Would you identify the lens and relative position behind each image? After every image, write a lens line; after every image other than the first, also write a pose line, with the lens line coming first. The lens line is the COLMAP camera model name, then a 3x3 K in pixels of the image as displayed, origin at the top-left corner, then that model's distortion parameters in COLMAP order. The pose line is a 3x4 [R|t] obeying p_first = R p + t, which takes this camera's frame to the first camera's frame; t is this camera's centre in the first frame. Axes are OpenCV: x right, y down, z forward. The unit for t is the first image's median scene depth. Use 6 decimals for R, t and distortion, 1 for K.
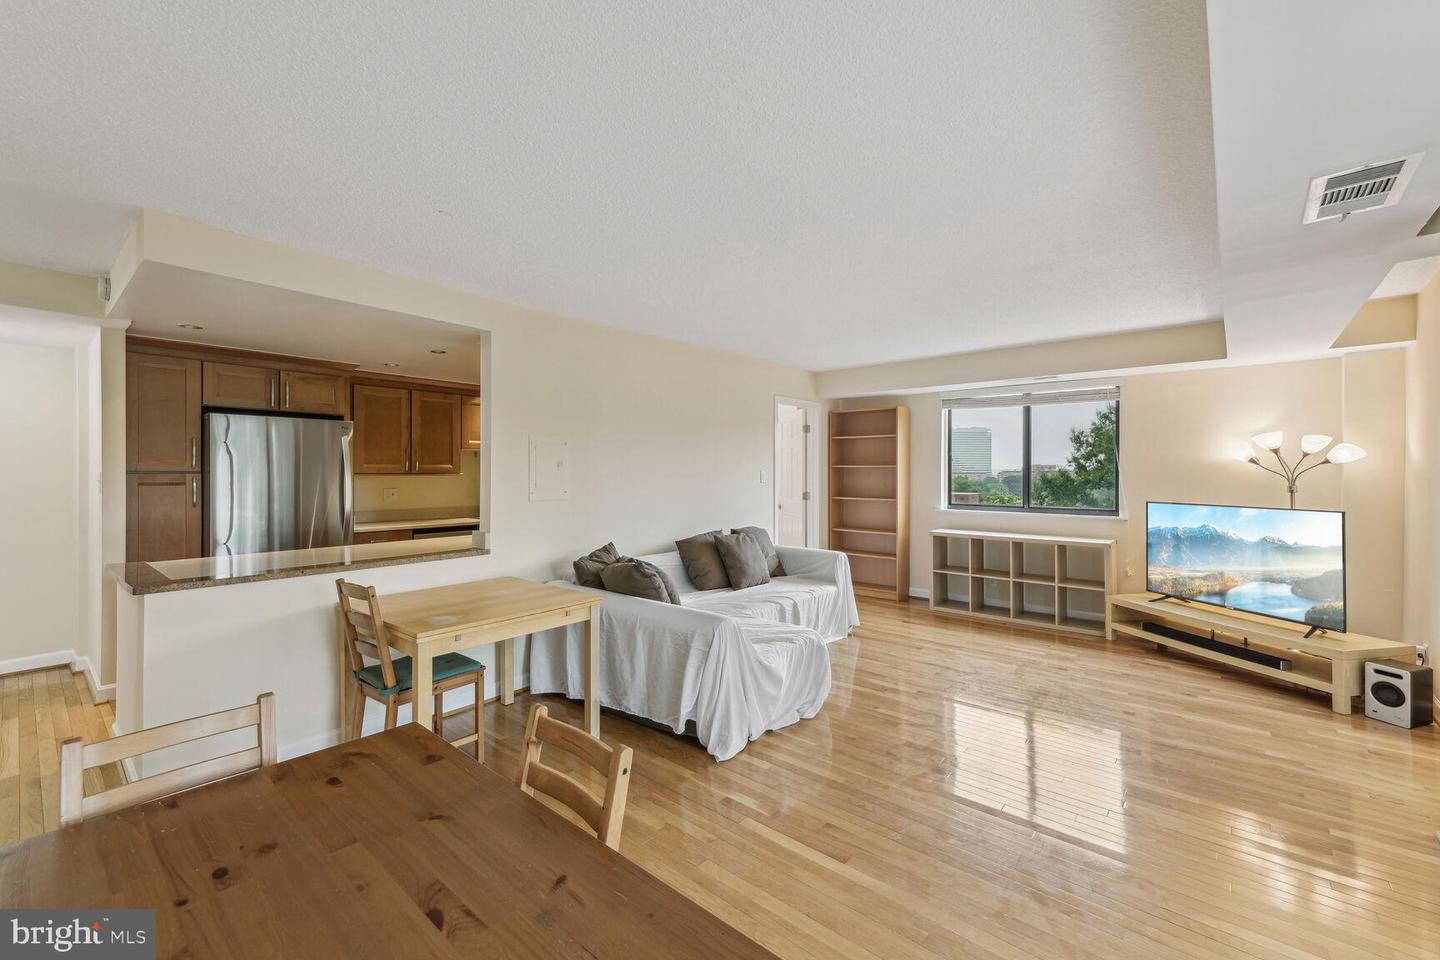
lens RADIAL K [[583.5, 0, 752.1], [0, 583.5, 470.8], [0, 0, 1]] dist [0.002903, 0.000229]
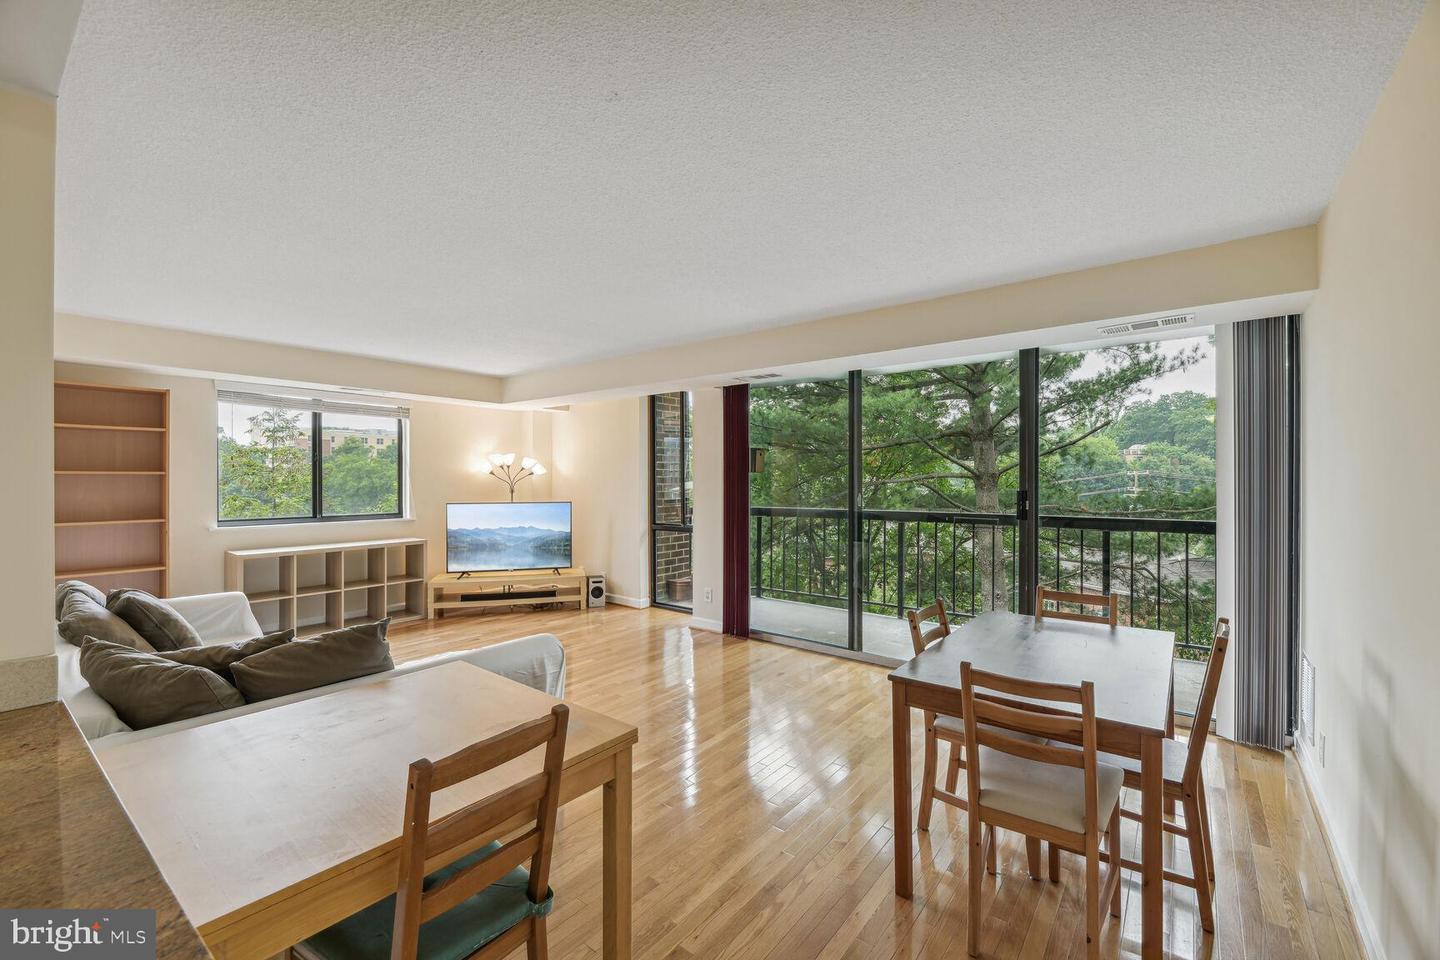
lens RADIAL K [[583.5, 0, 726.2], [0, 583.5, 481.3], [0, 0, 1]] dist [0.002903, 0.000229]
pose [[-0.006124, -0.004656, 0.999970, -0.834236], [-0.000568, 0.999989, 0.004653, -0.002311], [-0.999981, -0.000539, -0.006127, 0.545758]]
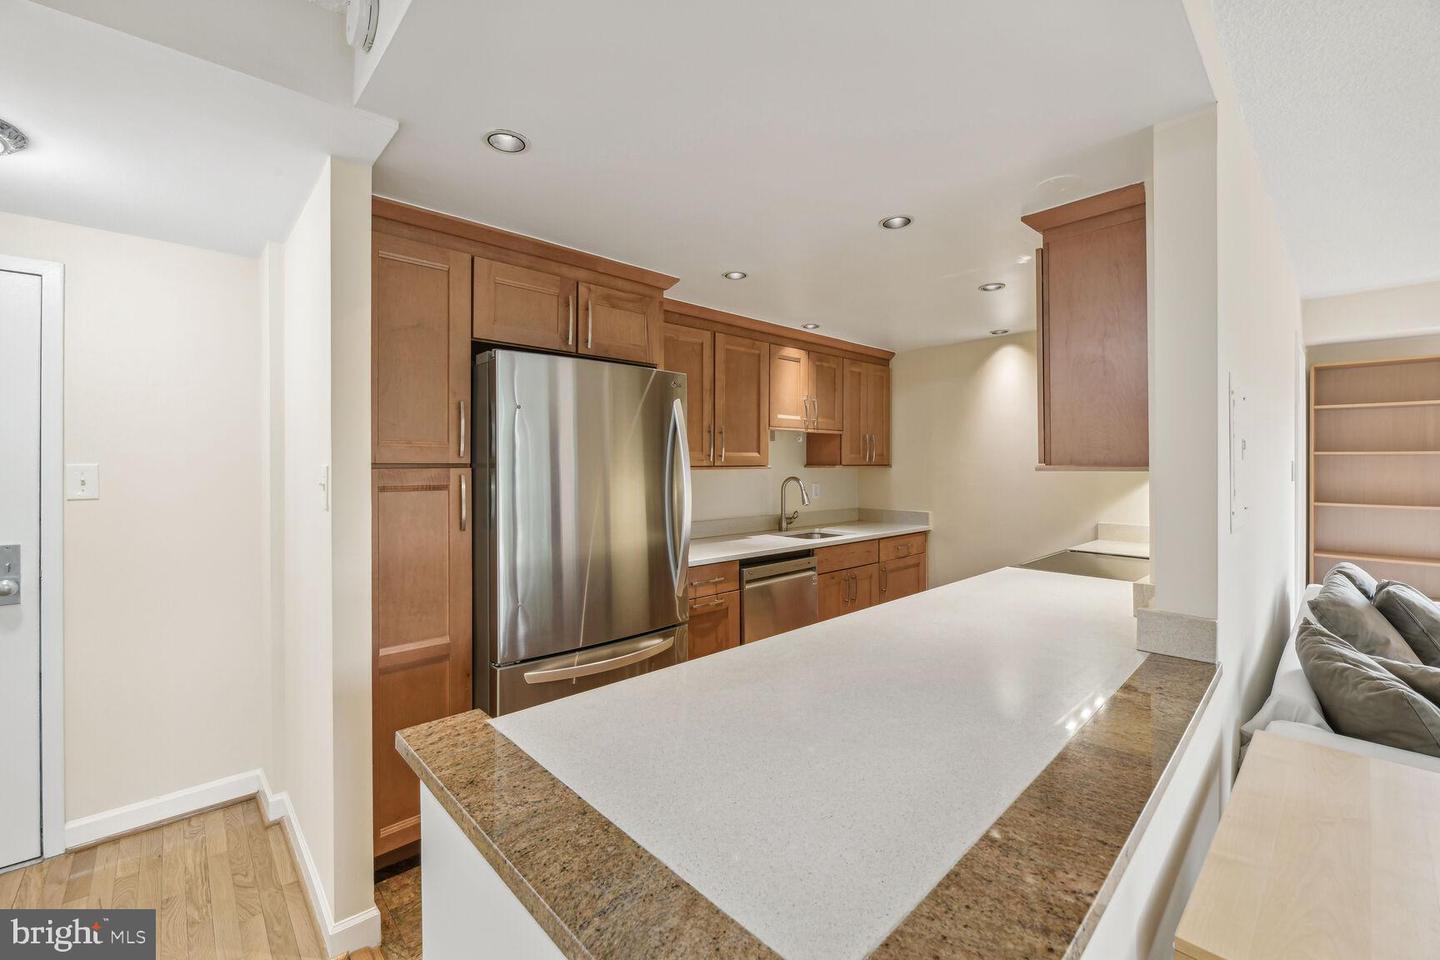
lens RADIAL K [[583.5, 0, 716.0], [0, 583.5, 465.7], [0, 0, 1]] dist [0.002903, 0.000229]
pose [[0.988620, -0.004939, -0.150356, -0.603922], [0.005427, 0.999981, 0.002841, 0.002028], [0.150339, -0.003624, 0.988628, 0.478921]]
